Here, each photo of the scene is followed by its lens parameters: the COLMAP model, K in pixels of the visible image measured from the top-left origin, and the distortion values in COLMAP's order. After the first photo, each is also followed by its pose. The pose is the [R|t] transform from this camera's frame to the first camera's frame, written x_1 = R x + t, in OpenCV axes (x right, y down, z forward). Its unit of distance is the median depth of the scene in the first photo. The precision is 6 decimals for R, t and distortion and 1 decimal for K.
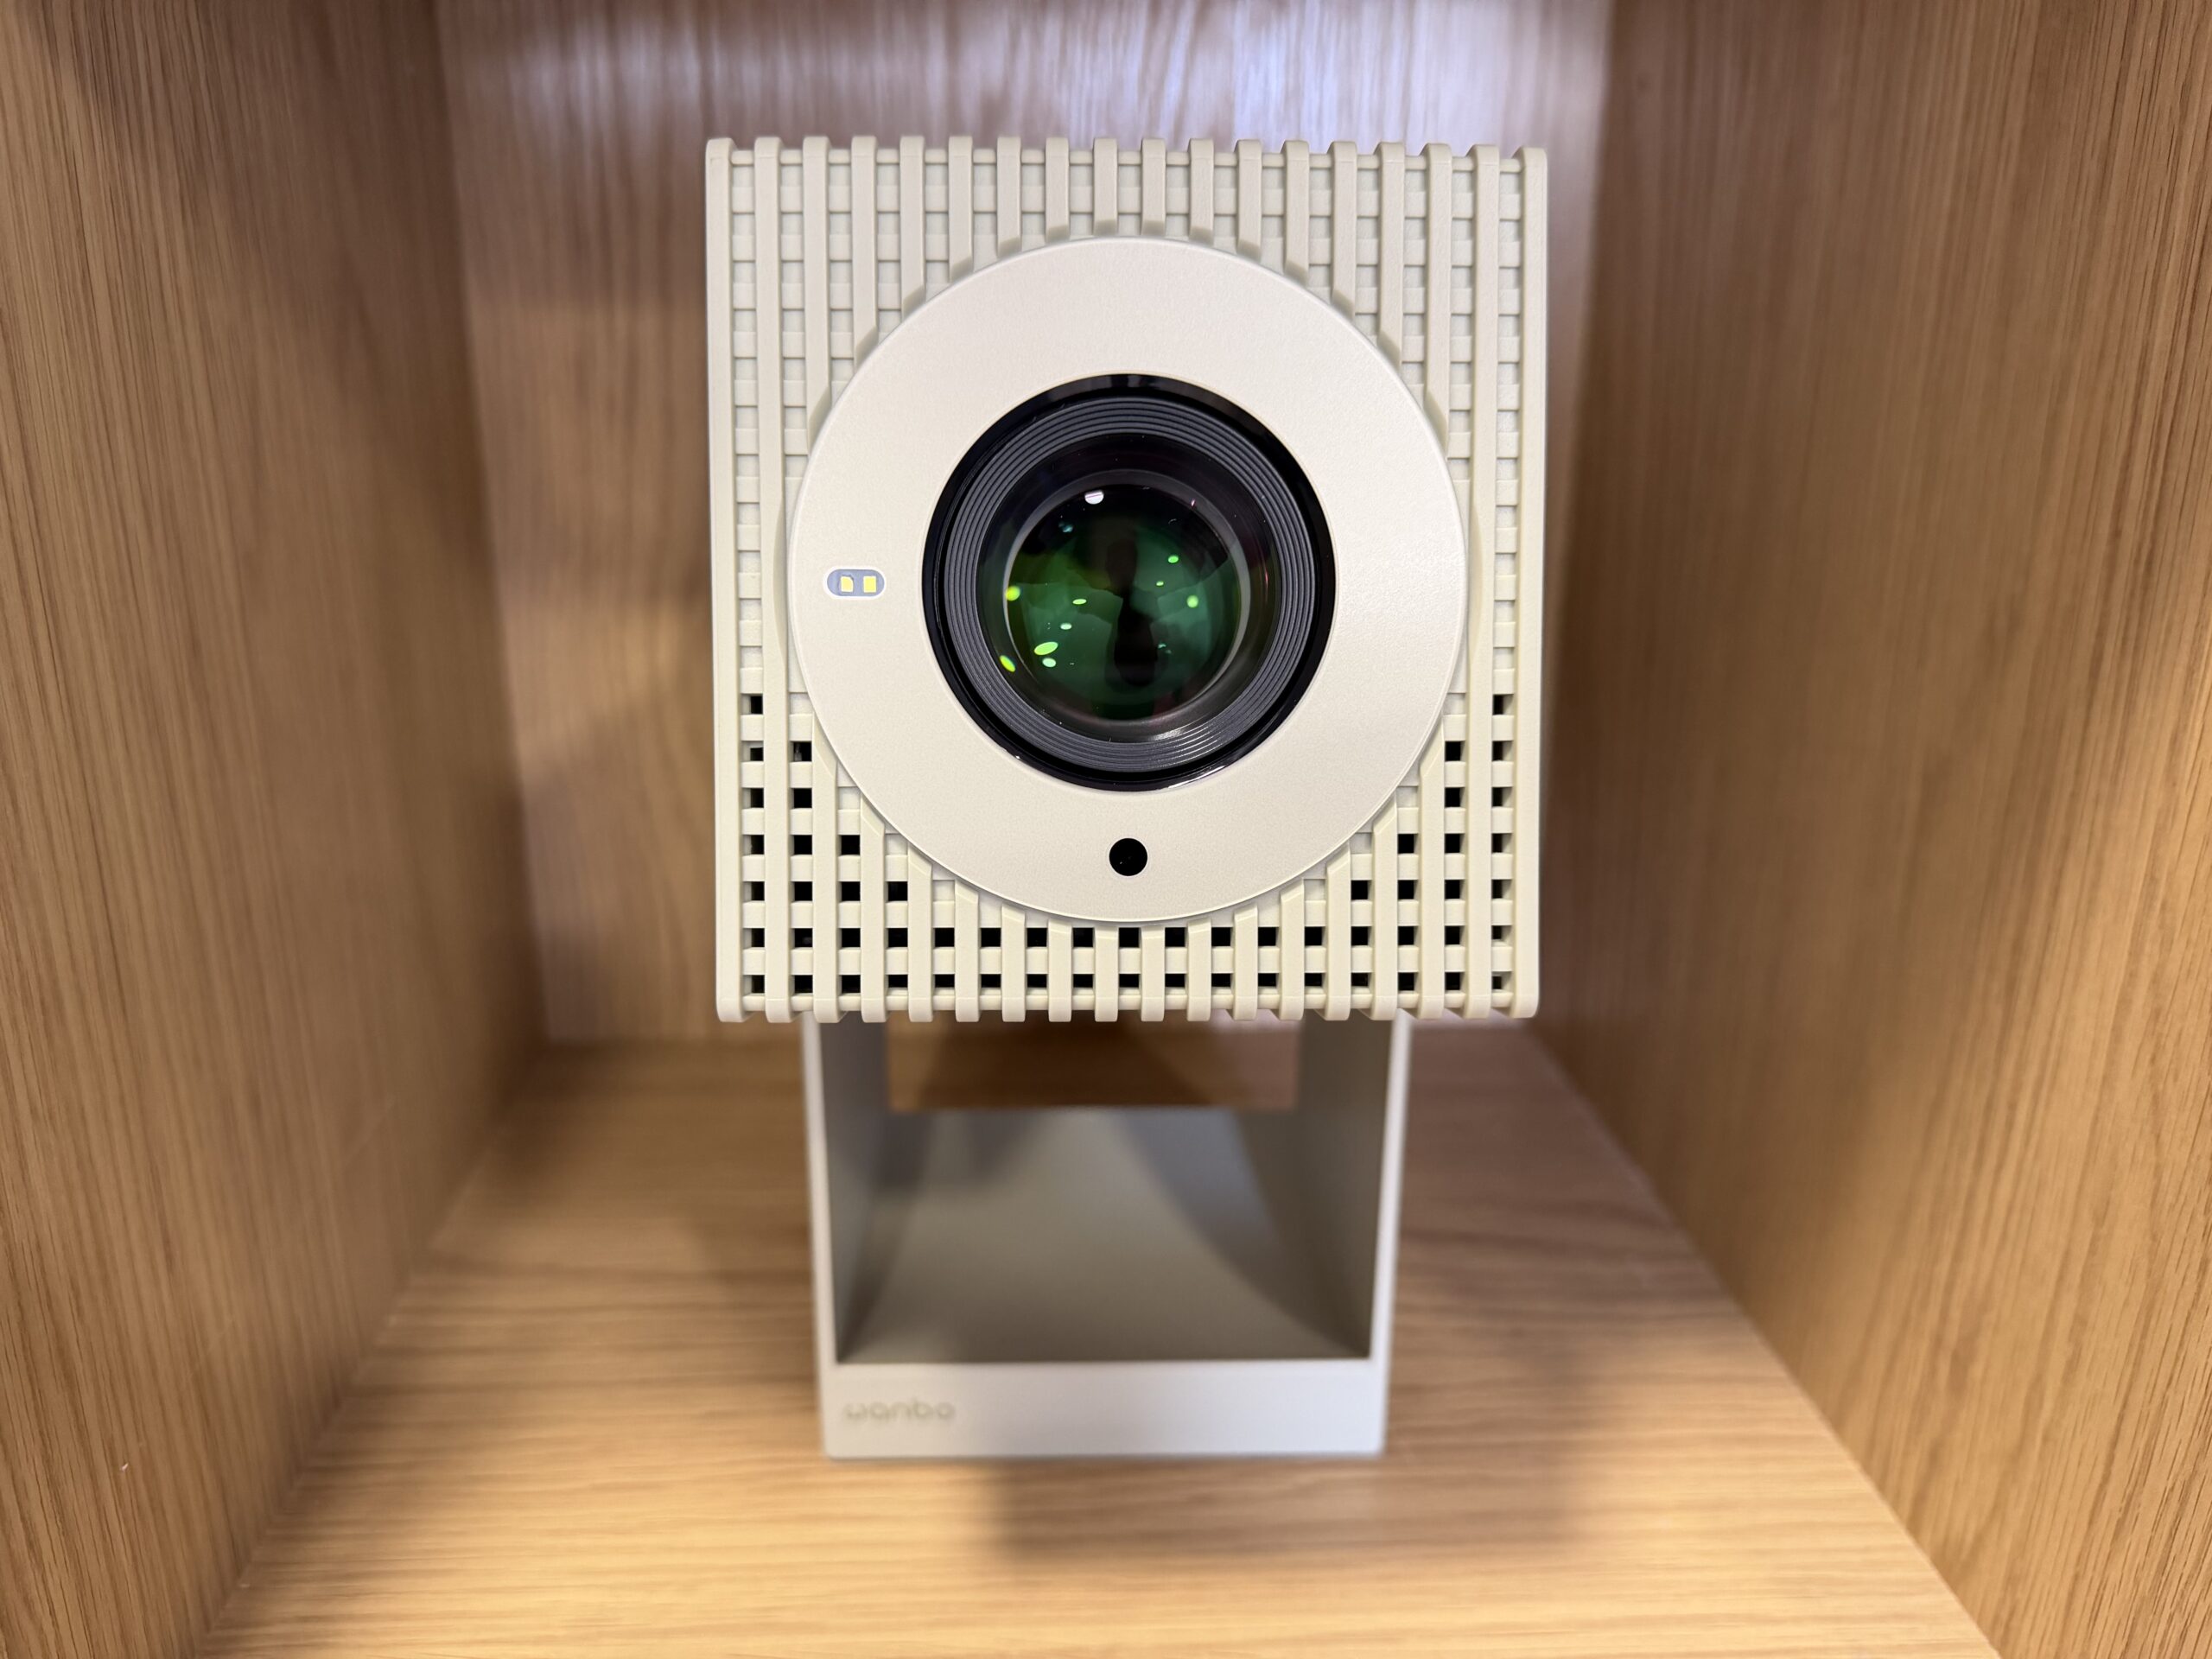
lens RADIAL K [[1561.2, 0, 1106.0], [0, 1561.2, 829.5], [0, 0, 1]] dist [-0.044645, 0.000929]
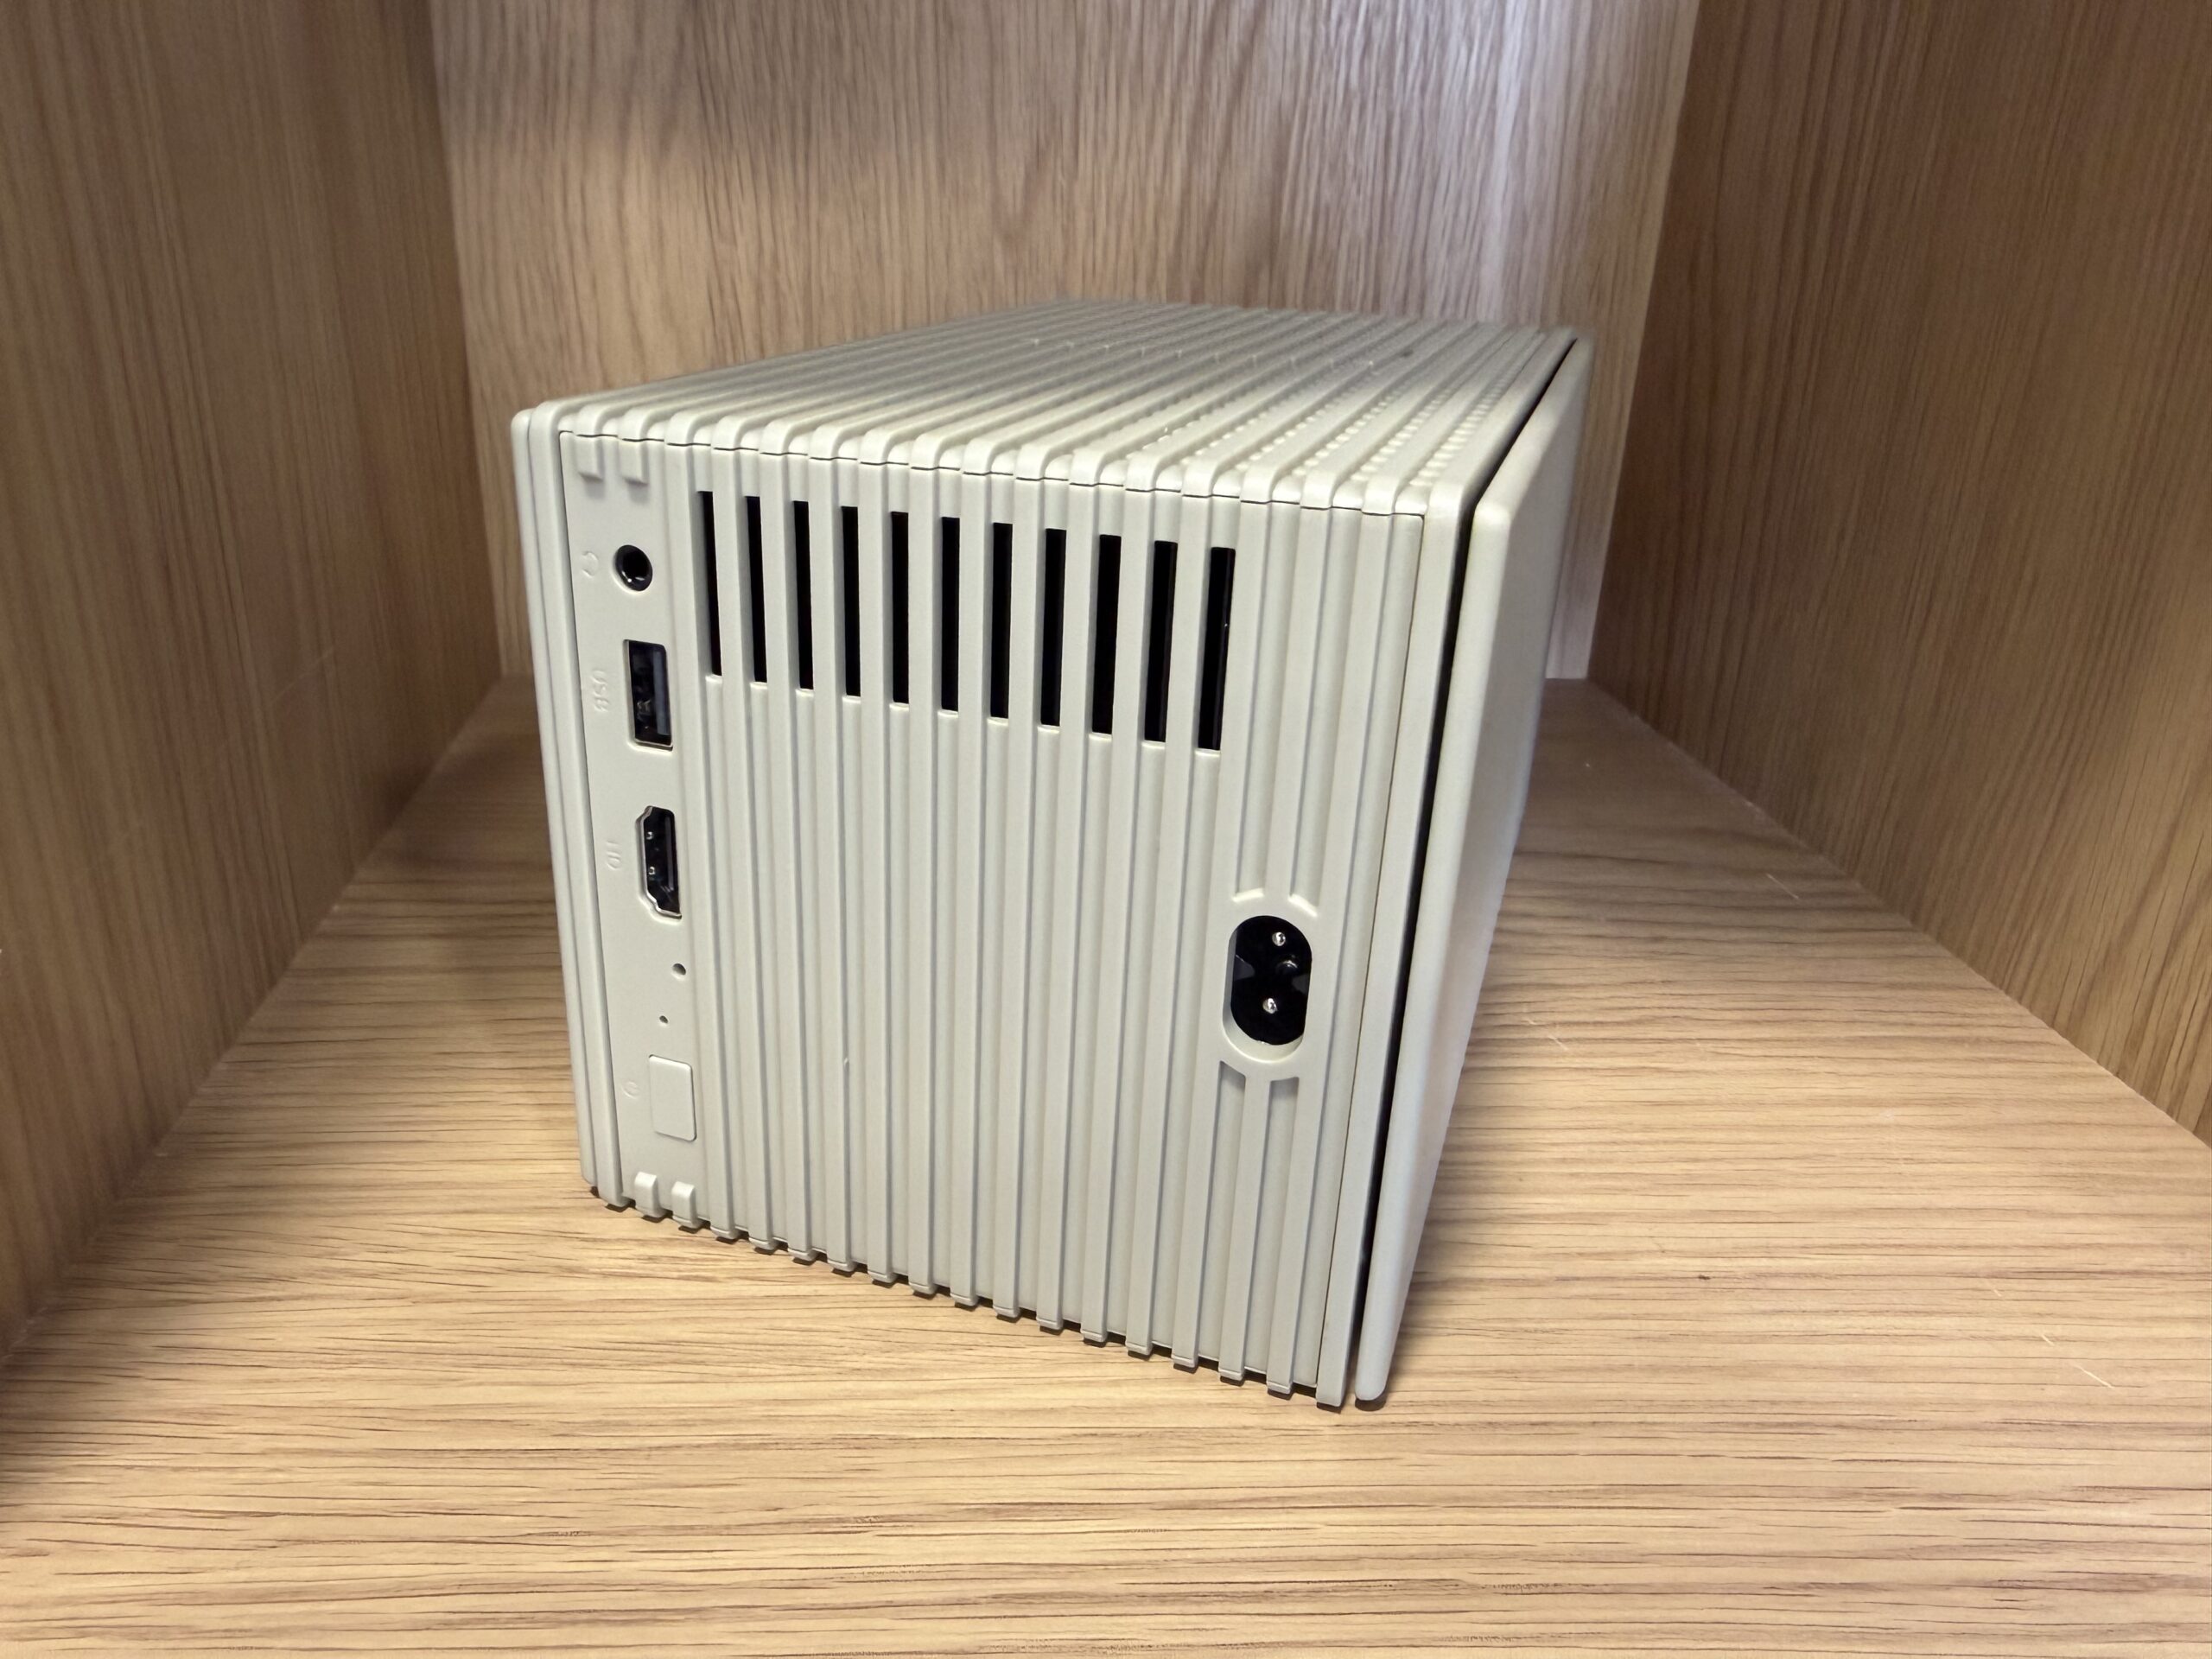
lens RADIAL K [[1549.5, 0, 1018.2], [0, 1549.5, 796.7], [0, 0, 1]] dist [-0.009344, 0.000281]
pose [[0.999865, 0.016406, -0.000771, -0.116192], [-0.016258, 0.995323, 0.095225, 0.225653], [0.002330, -0.095200, 0.995455, 0.205456]]
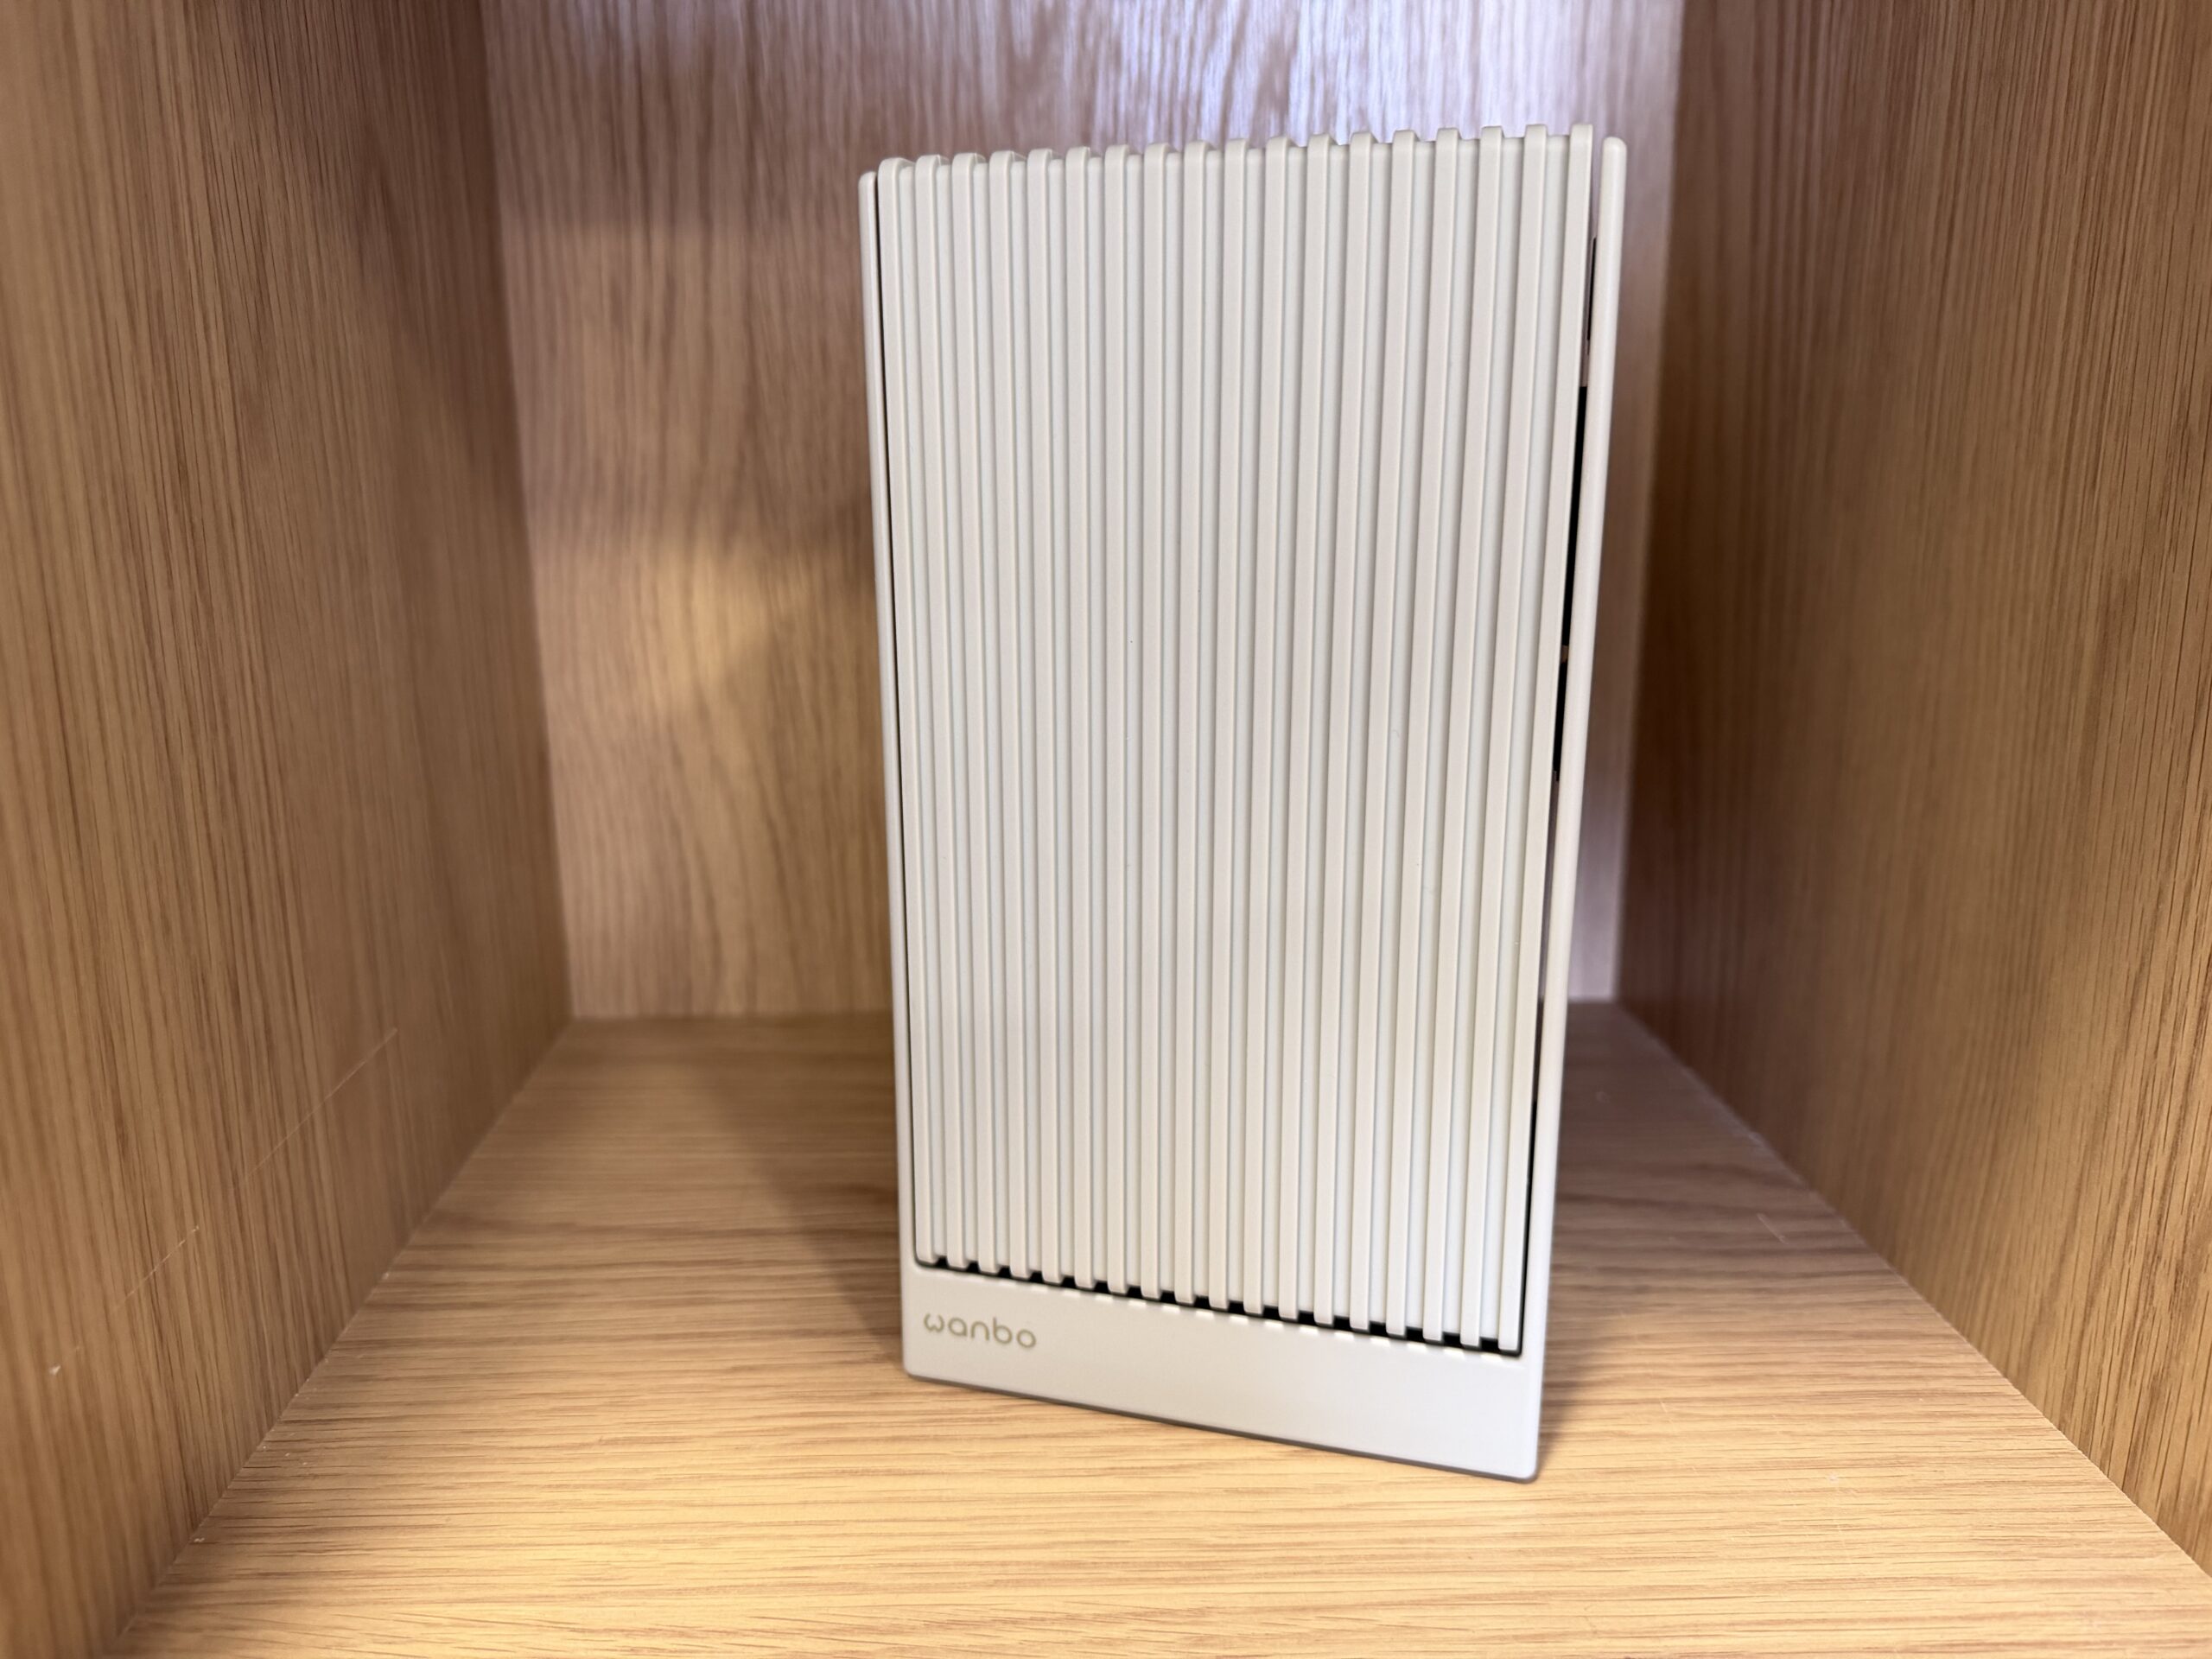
lens RADIAL K [[1566.2, 0, 1108.6], [0, 1566.2, 811.1], [0, 0, 1]] dist [-0.041522, 0.004789]
pose [[0.999701, -0.005707, -0.023784, -0.023380], [0.004163, 0.997912, -0.064455, 0.141916], [0.024102, 0.064337, 0.997637, 0.114131]]
